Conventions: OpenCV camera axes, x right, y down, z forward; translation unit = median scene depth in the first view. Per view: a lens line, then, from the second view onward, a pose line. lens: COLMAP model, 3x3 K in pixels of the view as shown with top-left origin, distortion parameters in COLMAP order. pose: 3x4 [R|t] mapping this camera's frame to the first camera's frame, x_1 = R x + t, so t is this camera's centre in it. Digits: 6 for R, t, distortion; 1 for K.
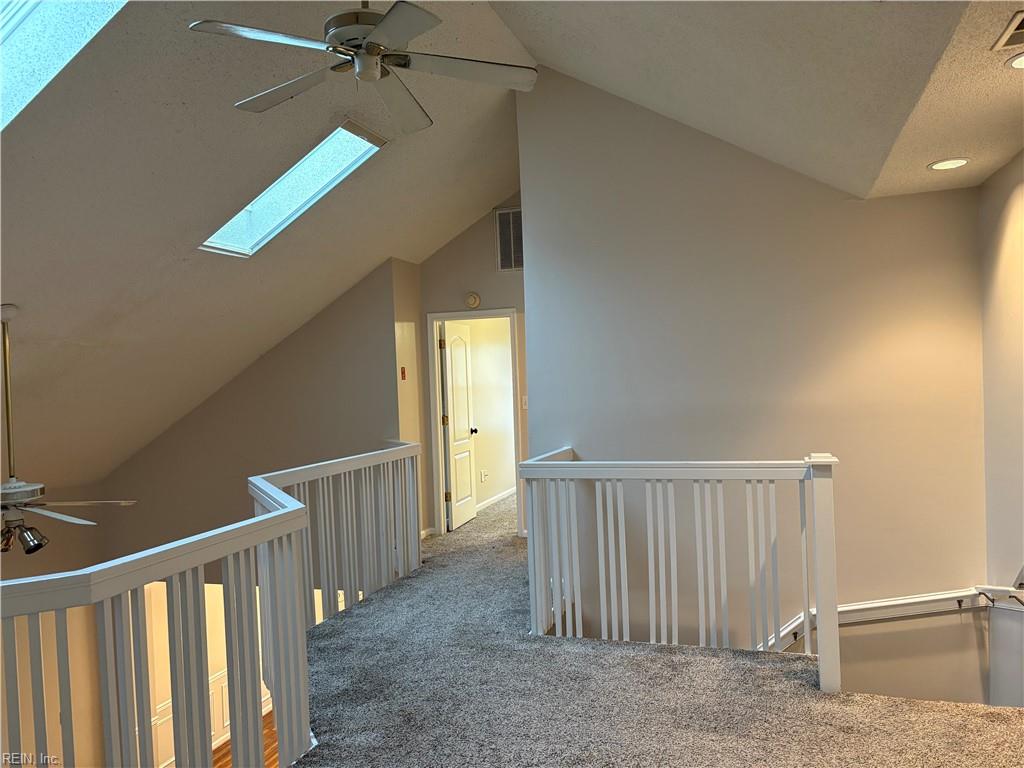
lens RADIAL K [[772.0, 0, 512.1], [0, 772.0, 387.2], [0, 0, 1]] dist [0.053003, -0.053934]
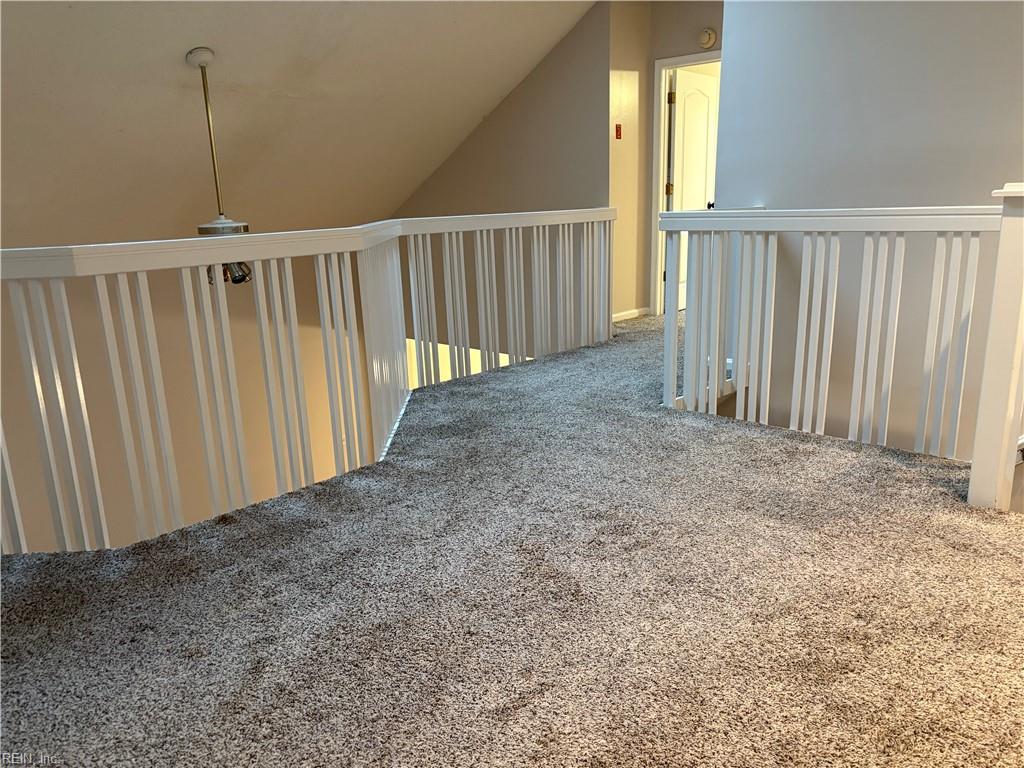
lens RADIAL K [[772.0, 0, 512.1], [0, 772.0, 387.2], [0, 0, 1]] dist [0.053003, -0.053934]
pose [[0.910351, 0.113376, -0.398004, 0.235984], [-0.012481, 0.968824, 0.247434, 0.080481], [0.413649, -0.220285, 0.883385, 0.141175]]
